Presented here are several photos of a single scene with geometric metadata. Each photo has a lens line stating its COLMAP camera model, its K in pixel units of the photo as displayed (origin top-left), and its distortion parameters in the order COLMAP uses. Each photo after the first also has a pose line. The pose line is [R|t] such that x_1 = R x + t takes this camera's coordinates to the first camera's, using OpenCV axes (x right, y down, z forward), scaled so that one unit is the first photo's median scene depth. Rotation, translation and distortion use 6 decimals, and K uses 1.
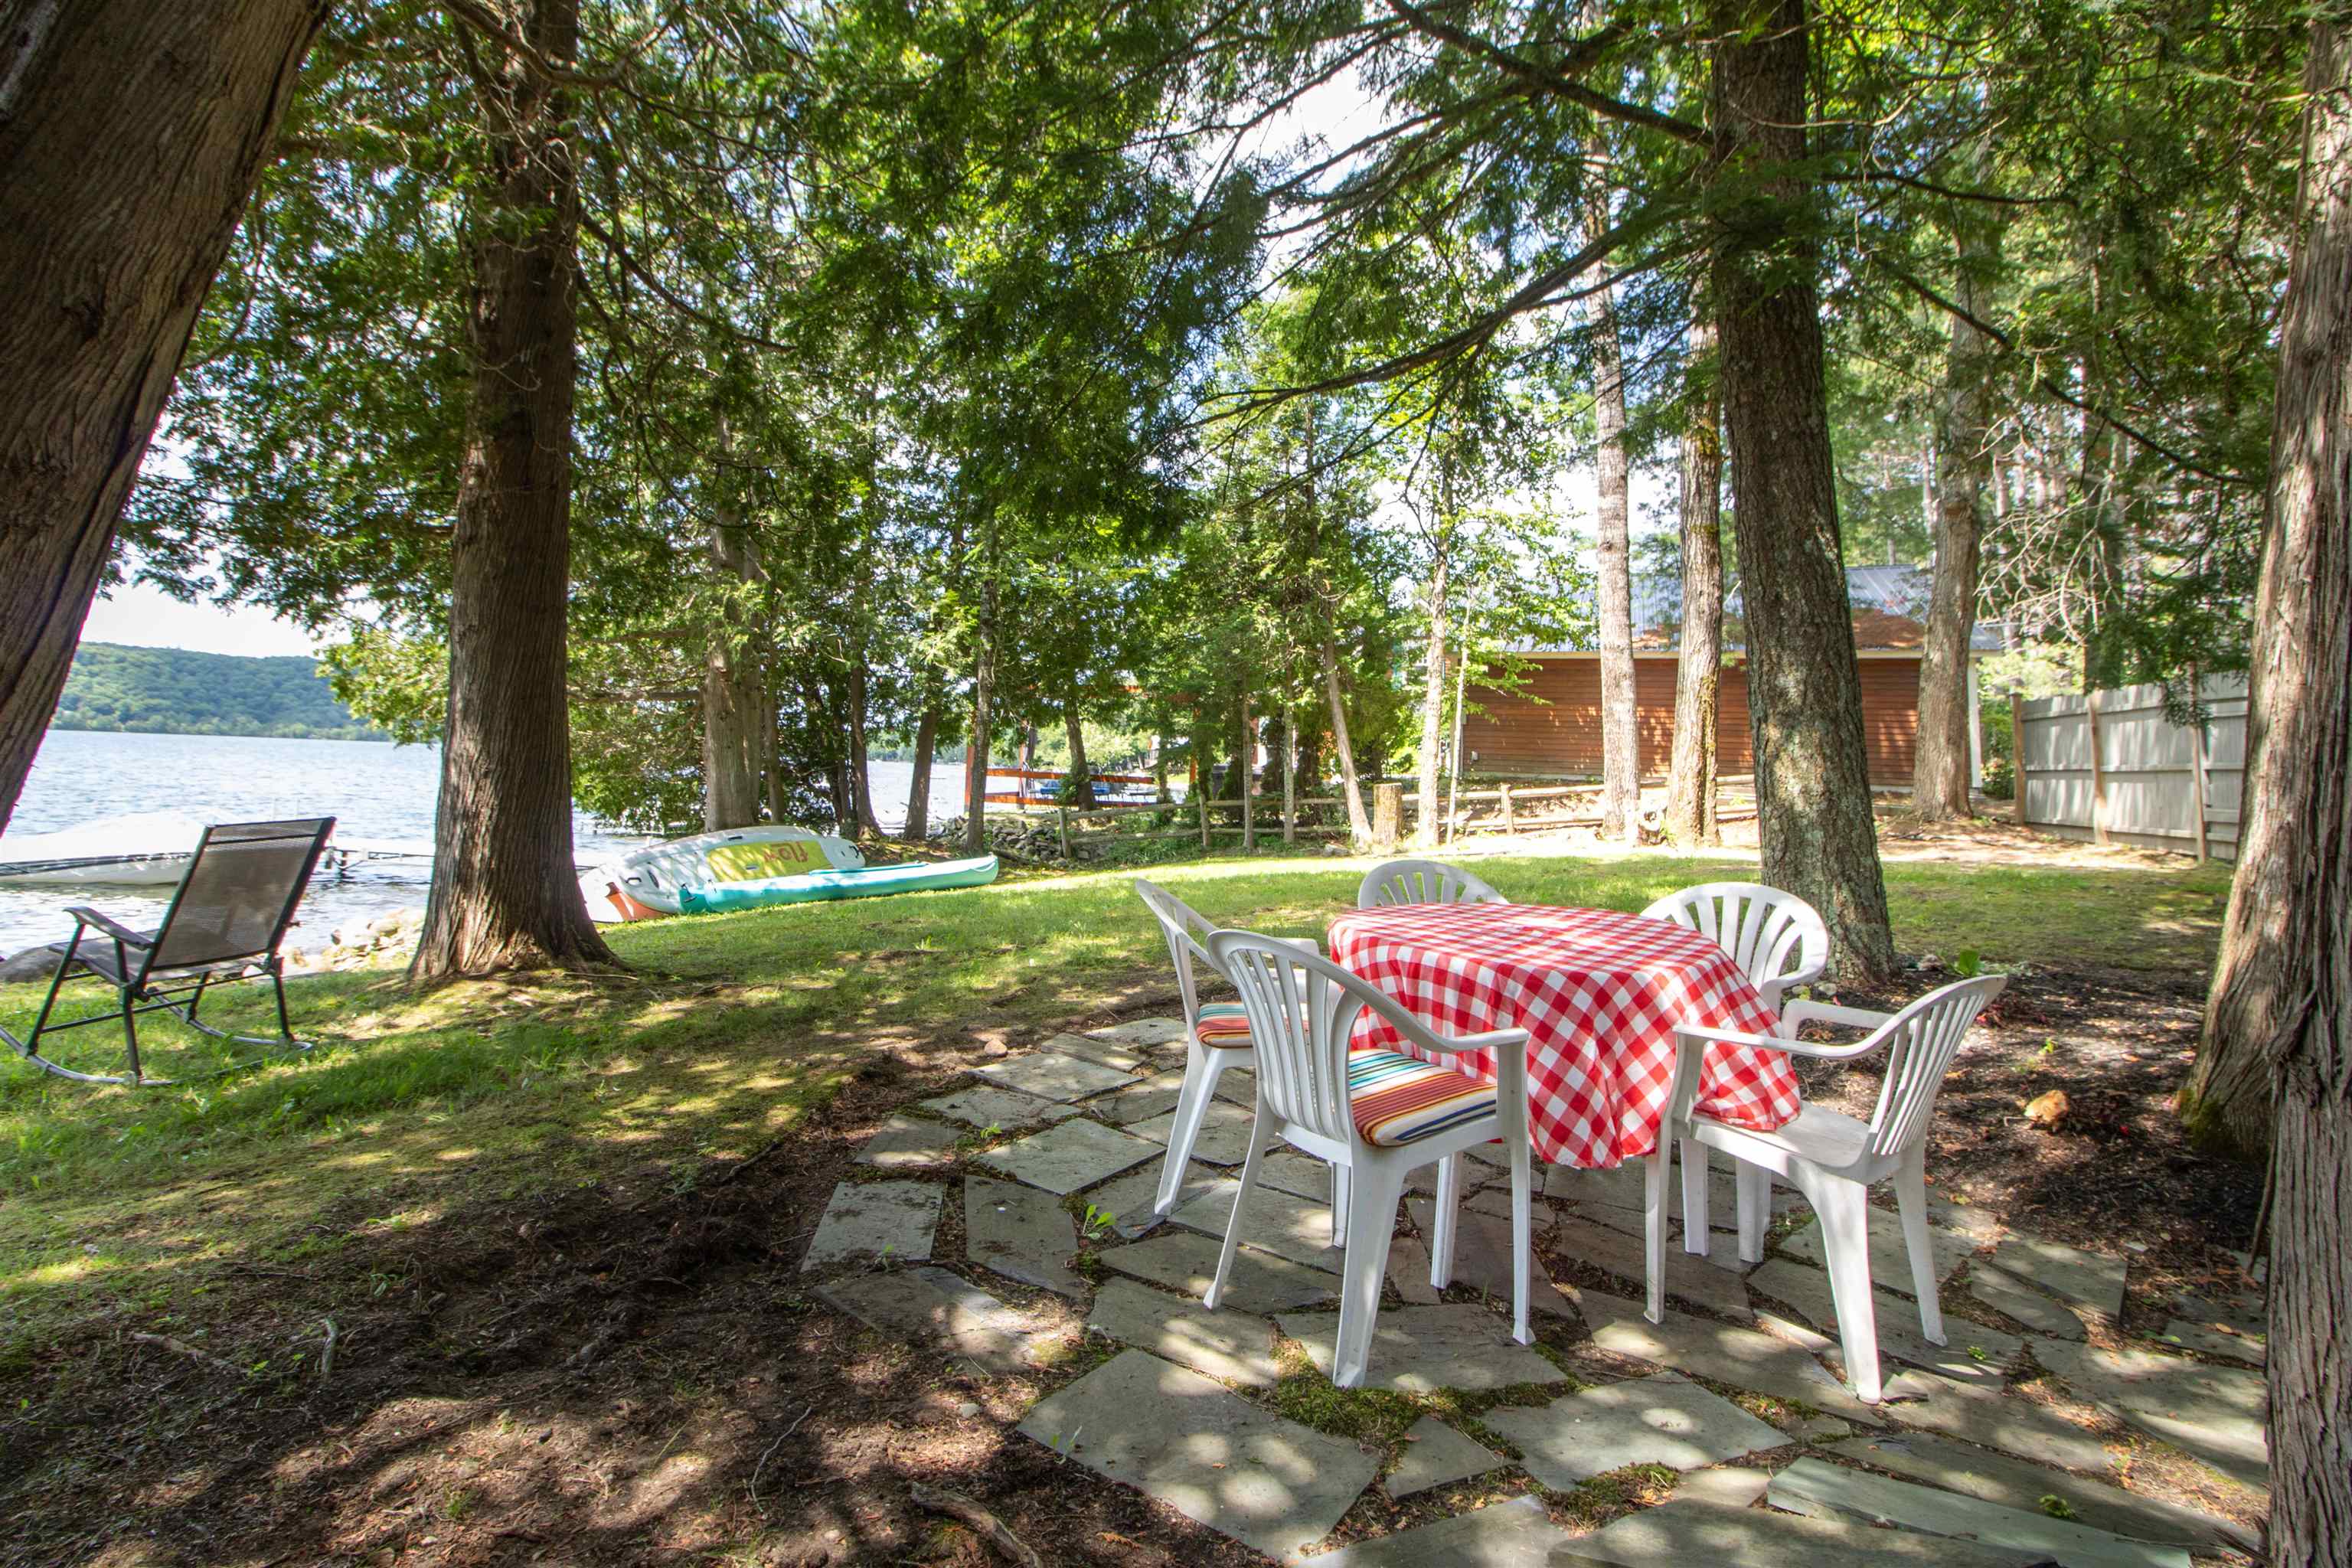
lens RADIAL K [[1116.5, 0, 1176.0], [0, 1116.5, 784.0], [0, 0, 1]] dist [-0.000819, -0.000388]
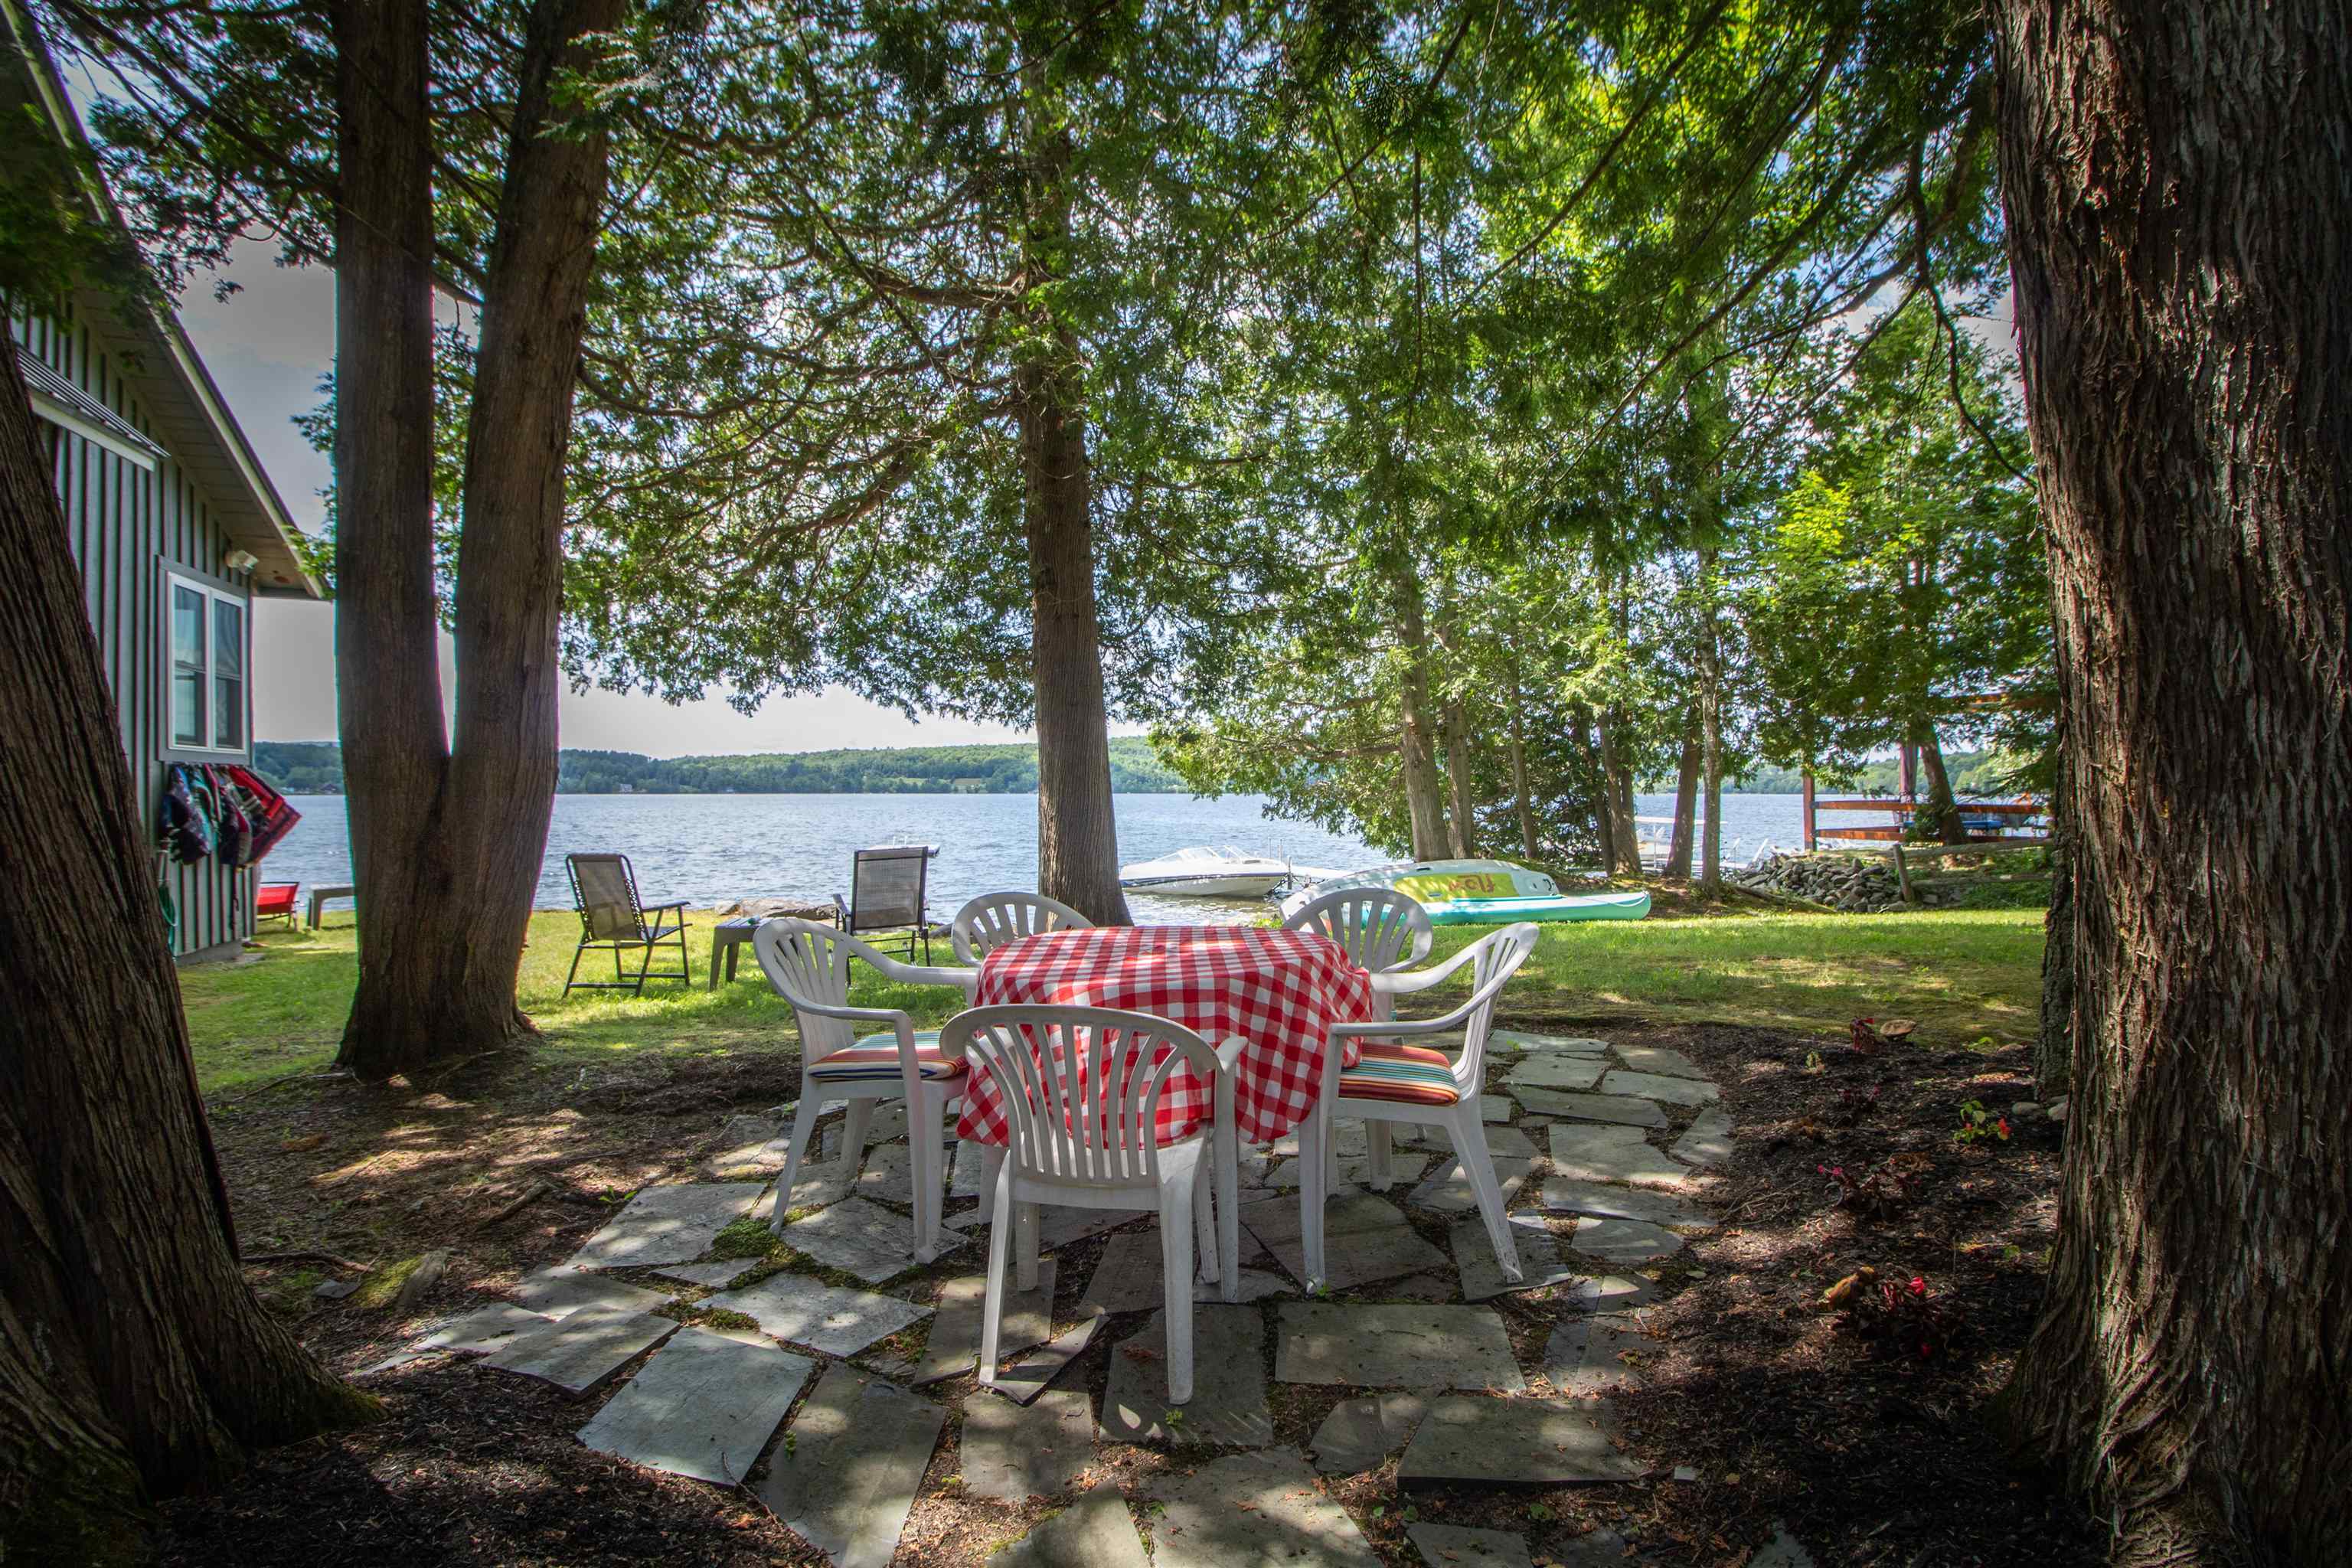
lens RADIAL K [[1098.0, 0, 1173.1], [0, 1098.0, 852.9], [0, 0, 1]] dist [0.000611, 0.000123]
pose [[0.659125, -0.002270, -0.752030, 1.403165], [0.019458, 0.999712, 0.014036, 0.063412], [0.751782, -0.023884, 0.658979, 0.464760]]
